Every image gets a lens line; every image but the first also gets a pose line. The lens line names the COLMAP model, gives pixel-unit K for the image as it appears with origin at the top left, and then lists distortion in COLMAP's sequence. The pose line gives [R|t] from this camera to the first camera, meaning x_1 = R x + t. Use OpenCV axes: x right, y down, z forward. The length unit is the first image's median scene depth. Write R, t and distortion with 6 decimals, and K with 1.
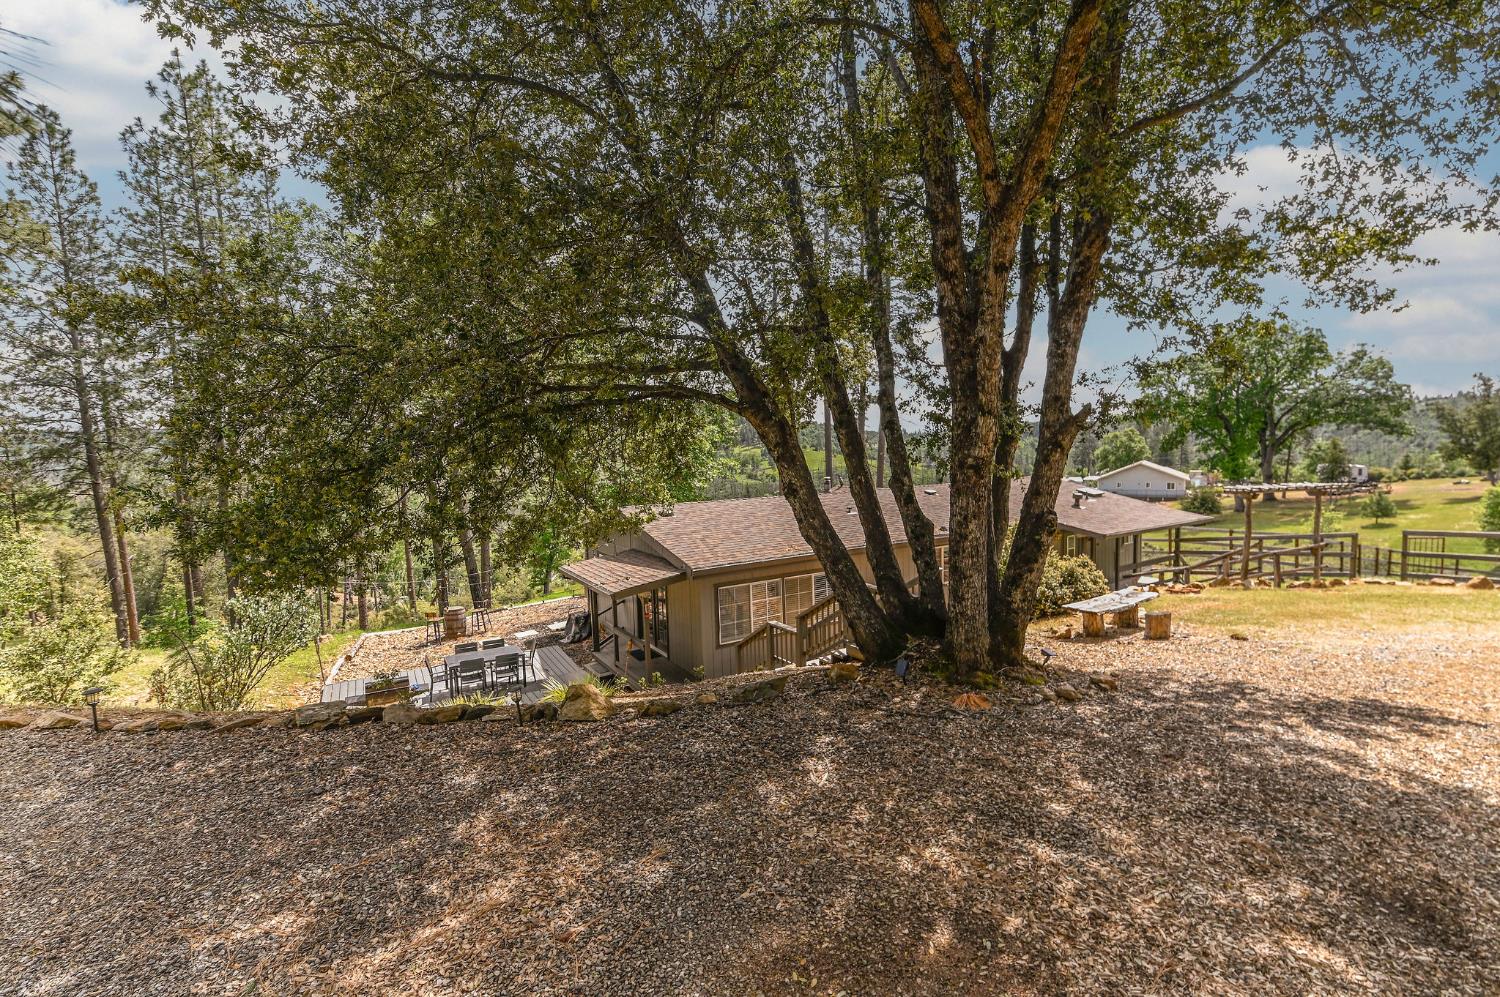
lens RADIAL K [[645.7, 0, 768.3], [0, 645.7, 500.1], [0, 0, 1]] dist [0.000834, -0.000751]
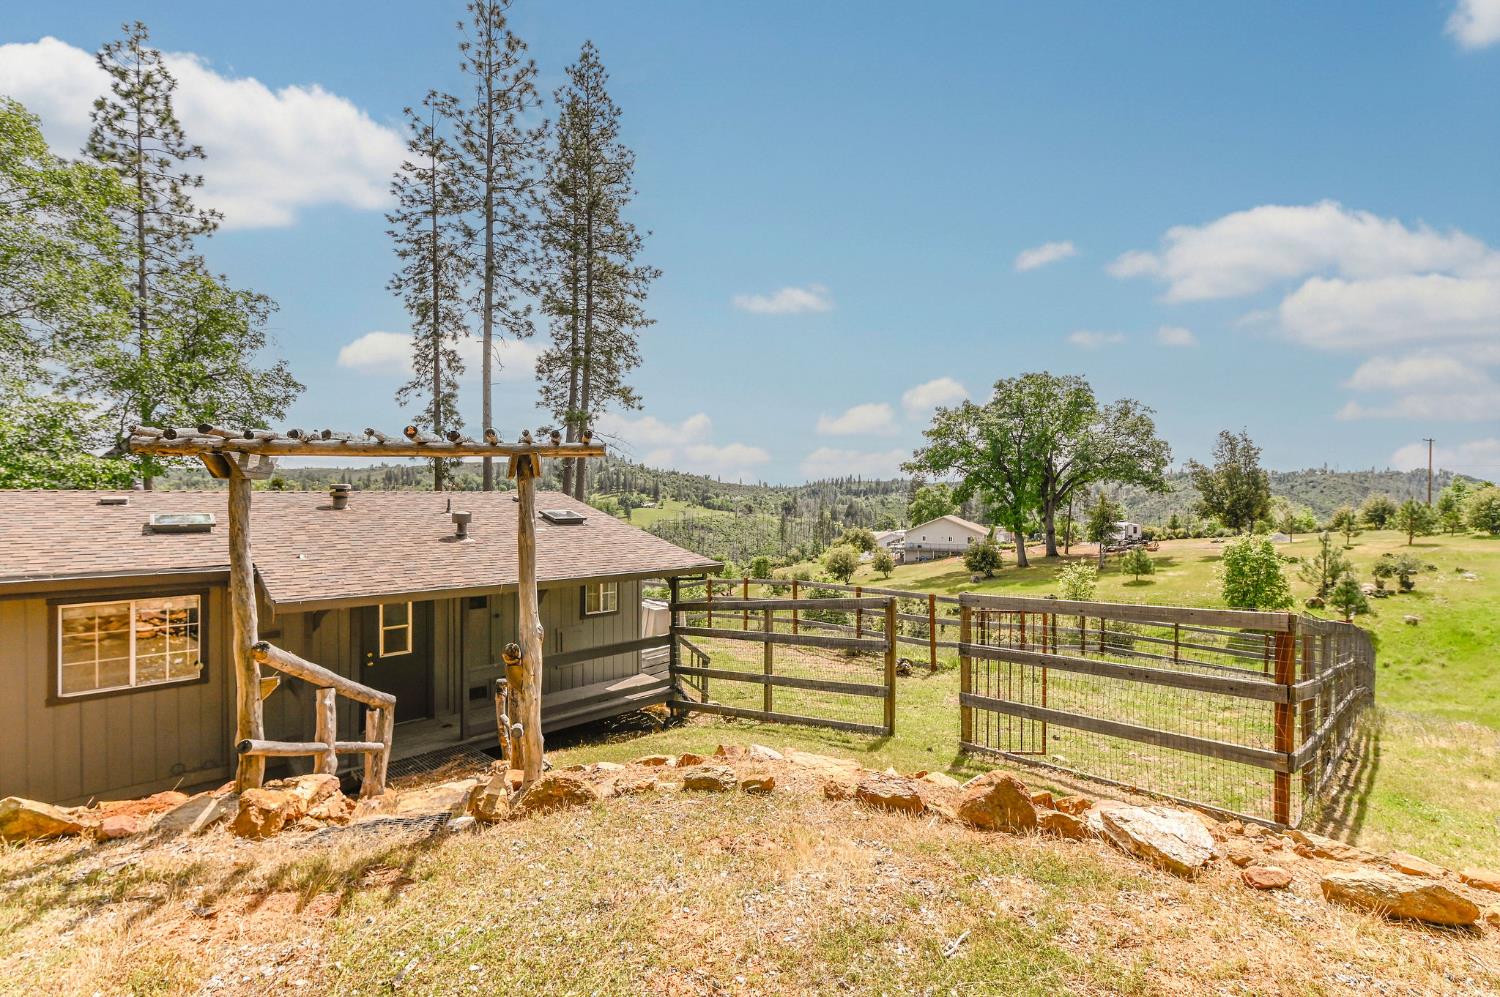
lens RADIAL K [[639.5, 0, 750.2], [0, 639.5, 502.7], [0, 0, 1]] dist [0.019625, -0.012660]
pose [[0.983537, 0.032239, 0.177810, 0.371902], [-0.018548, 0.996771, -0.078129, 0.012340], [-0.179755, 0.073544, 0.980958, 0.292403]]
